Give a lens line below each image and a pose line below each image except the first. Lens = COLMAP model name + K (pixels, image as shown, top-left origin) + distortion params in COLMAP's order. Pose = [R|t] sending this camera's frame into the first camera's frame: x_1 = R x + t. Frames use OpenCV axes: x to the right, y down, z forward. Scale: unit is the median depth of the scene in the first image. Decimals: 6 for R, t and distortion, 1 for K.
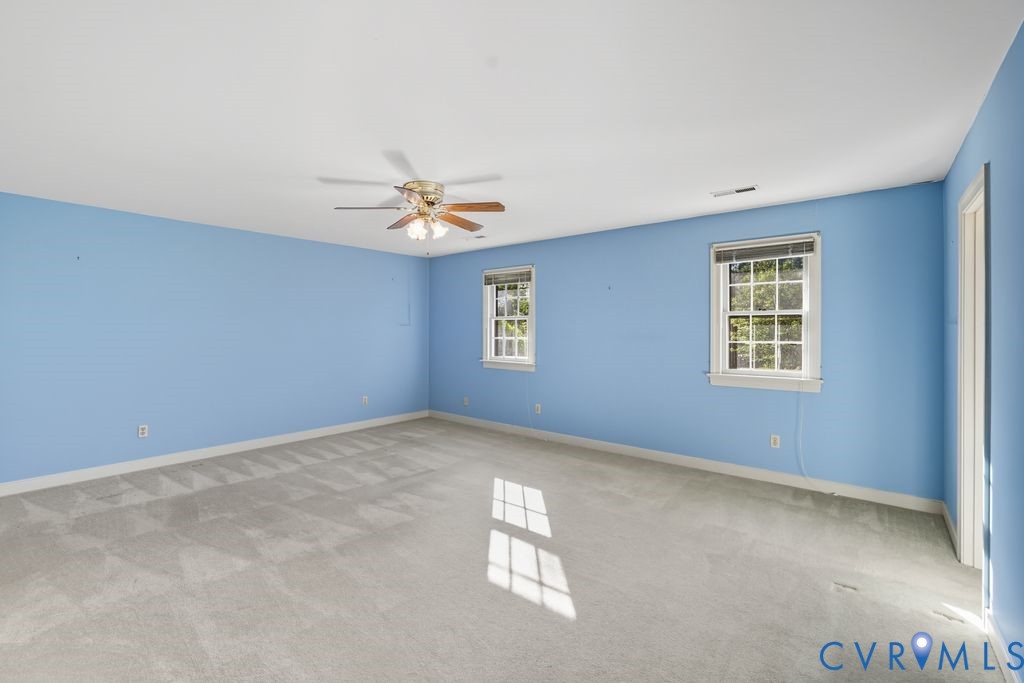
lens RADIAL K [[451.4, 0, 528.2], [0, 451.4, 332.1], [0, 0, 1]] dist [0.001612, 0.000352]
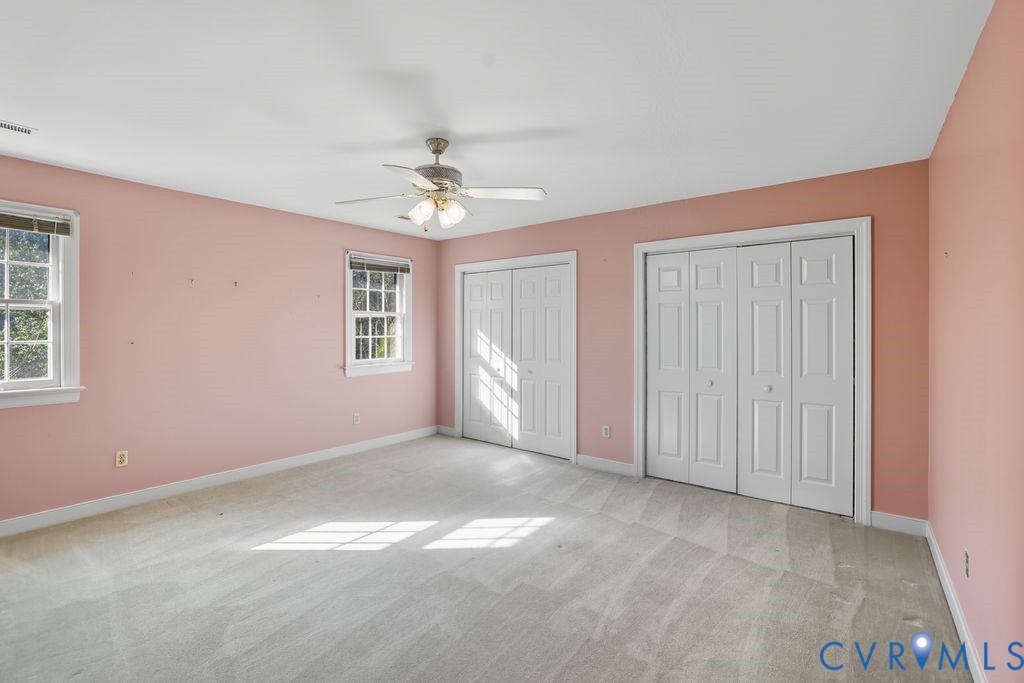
lens RADIAL K [[451.4, 0, 528.2], [0, 451.4, 332.1], [0, 0, 1]] dist [0.001612, 0.000352]
pose [[-0.051288, -0.008636, 0.998647, -0.850916], [0.002917, 0.999957, 0.008798, -0.001525], [-0.998680, 0.003364, -0.051260, 0.713926]]
